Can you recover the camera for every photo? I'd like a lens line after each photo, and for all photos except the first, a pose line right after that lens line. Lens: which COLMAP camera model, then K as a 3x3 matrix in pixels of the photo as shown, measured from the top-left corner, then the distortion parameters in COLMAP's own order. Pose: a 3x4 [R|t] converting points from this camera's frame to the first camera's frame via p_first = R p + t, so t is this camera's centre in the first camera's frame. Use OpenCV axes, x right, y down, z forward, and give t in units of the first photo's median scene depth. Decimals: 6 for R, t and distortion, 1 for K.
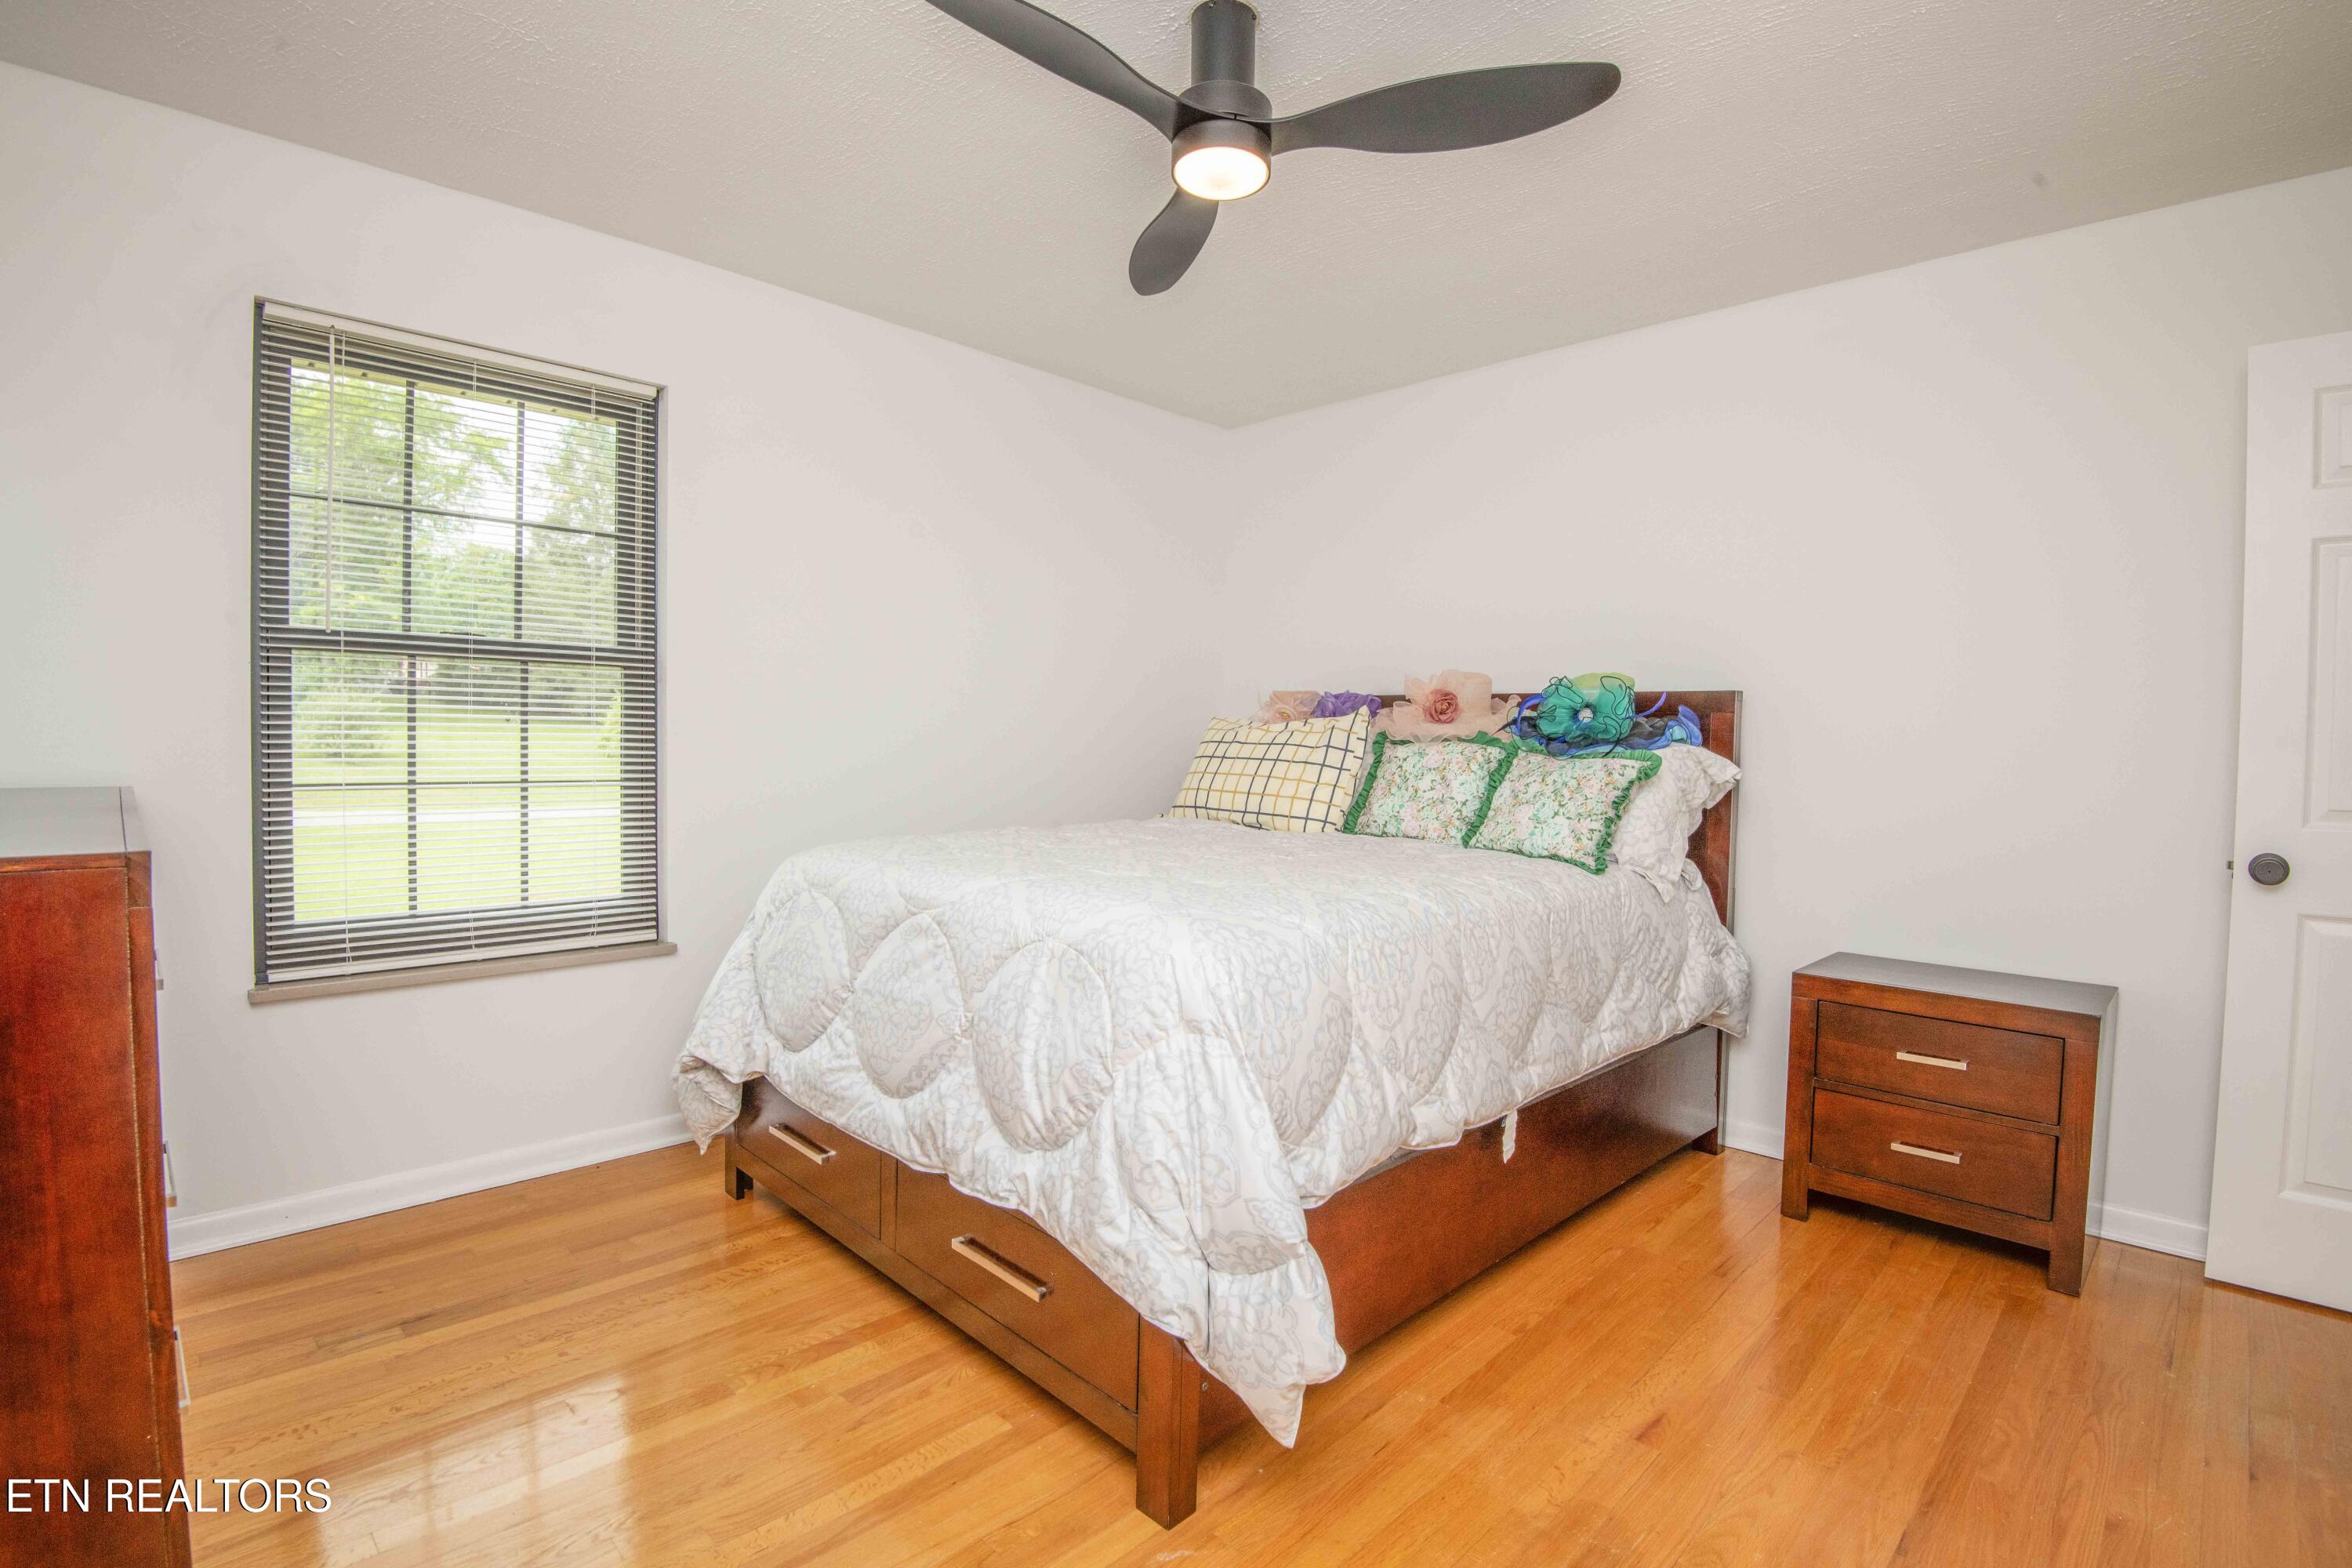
lens RADIAL K [[1076.9, 0, 1176.0], [0, 1076.9, 784.0], [0, 0, 1]] dist [-0.019206, -0.012784]
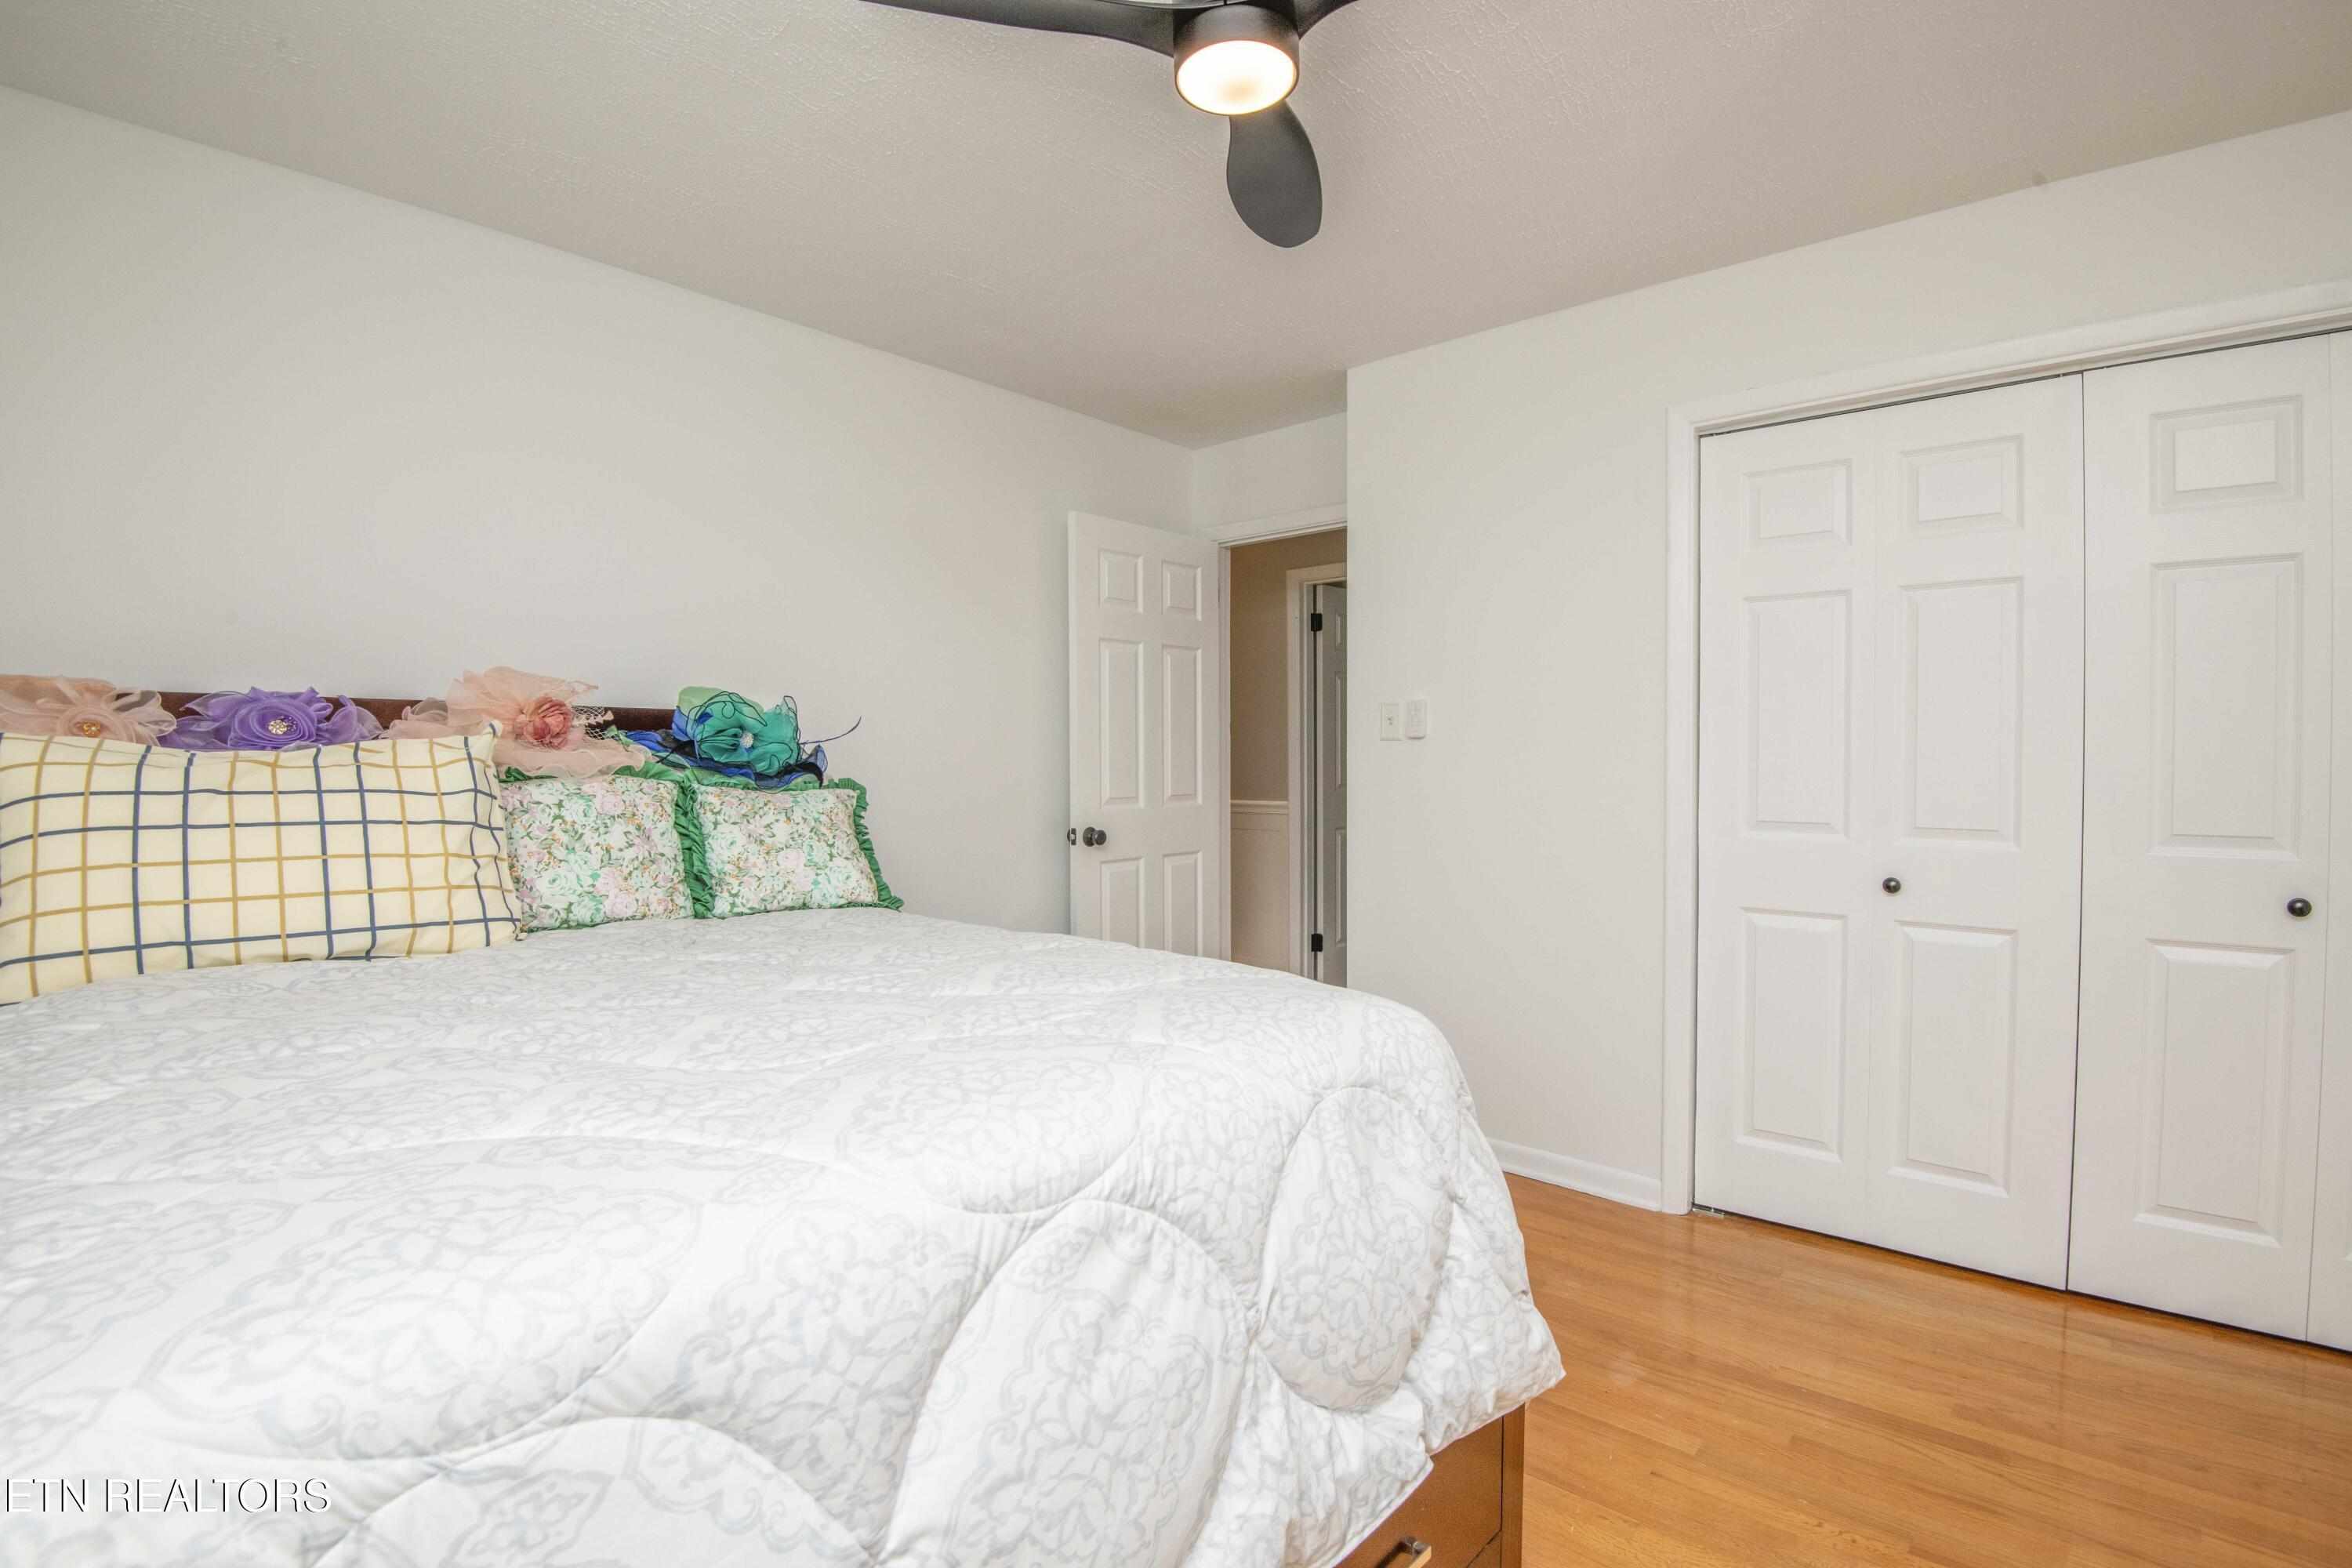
lens RADIAL K [[1076.9, 0, 1176.0], [0, 1076.9, 784.0], [0, 0, 1]] dist [-0.019206, -0.012784]
pose [[-0.078717, -0.037344, 0.996197, -0.473512], [0.042484, 0.998265, 0.040778, -0.047733], [-0.995991, 0.045533, -0.076993, 0.695887]]
